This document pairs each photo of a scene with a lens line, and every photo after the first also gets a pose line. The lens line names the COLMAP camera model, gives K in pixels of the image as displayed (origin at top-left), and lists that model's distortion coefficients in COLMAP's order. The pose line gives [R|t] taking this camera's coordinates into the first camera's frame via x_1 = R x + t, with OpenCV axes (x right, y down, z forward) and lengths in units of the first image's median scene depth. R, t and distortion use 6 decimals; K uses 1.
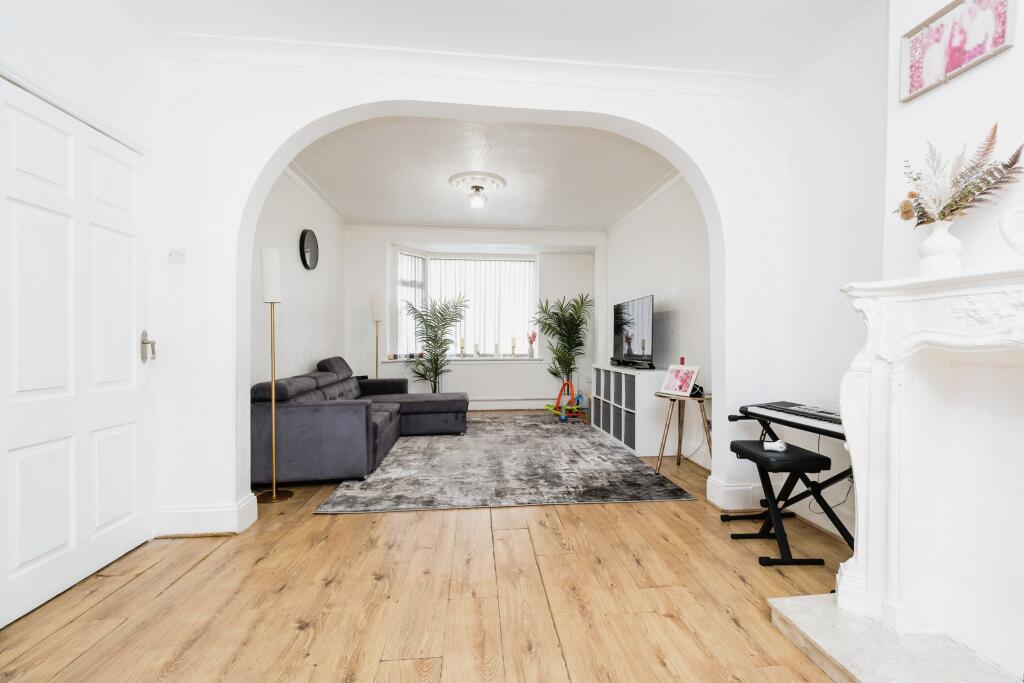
lens RADIAL K [[423.0, 0, 525.8], [0, 423.0, 357.7], [0, 0, 1]] dist [-0.006964, -0.000236]
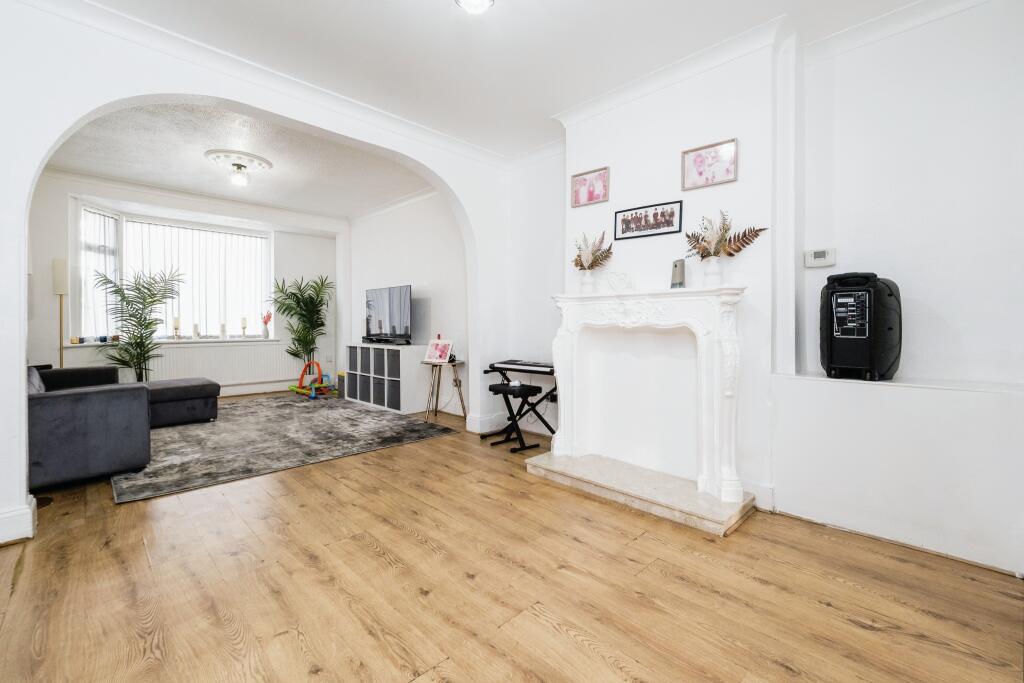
lens RADIAL K [[428.0, 0, 512.0], [0, 428.0, 341.5], [0, 0, 1]] dist [-0.008288, -0.000069]
pose [[0.787636, -0.023412, 0.615696, -0.235365], [0.019606, 0.999724, 0.012934, 0.007931], [-0.615829, 0.001884, 0.787877, -0.174332]]
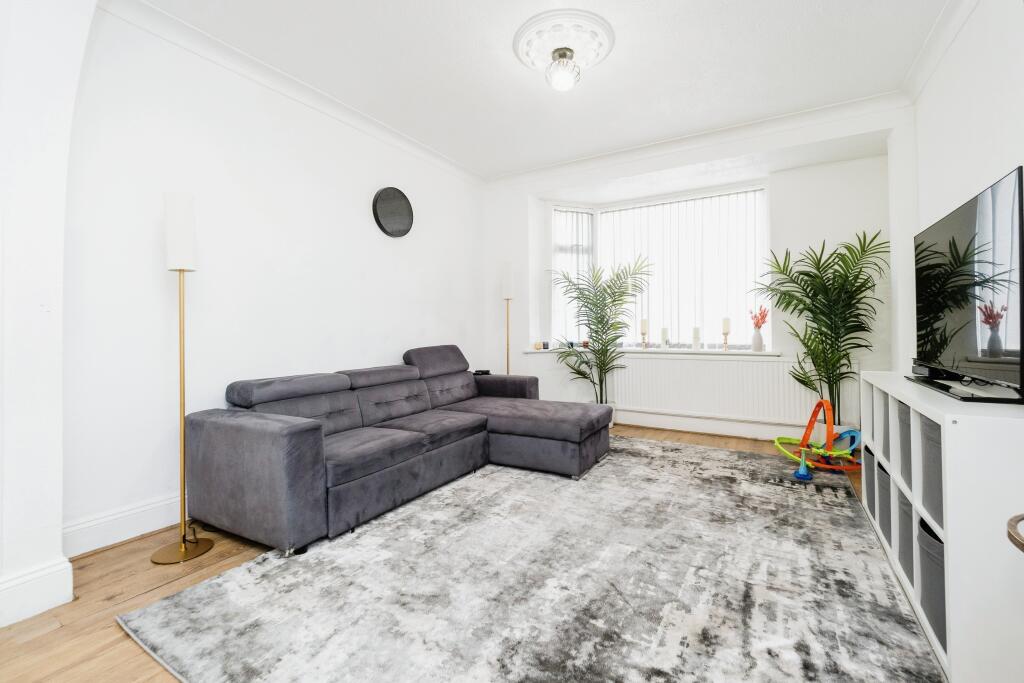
lens RADIAL K [[432.4, 0, 527.2], [0, 432.4, 326.4], [0, 0, 1]] dist [-0.009519, -0.000365]
pose [[0.799908, -0.007588, -0.600075, 0.190600], [-0.015221, 0.999342, -0.032927, -0.016019], [0.599930, 0.035472, 0.799266, 0.523221]]
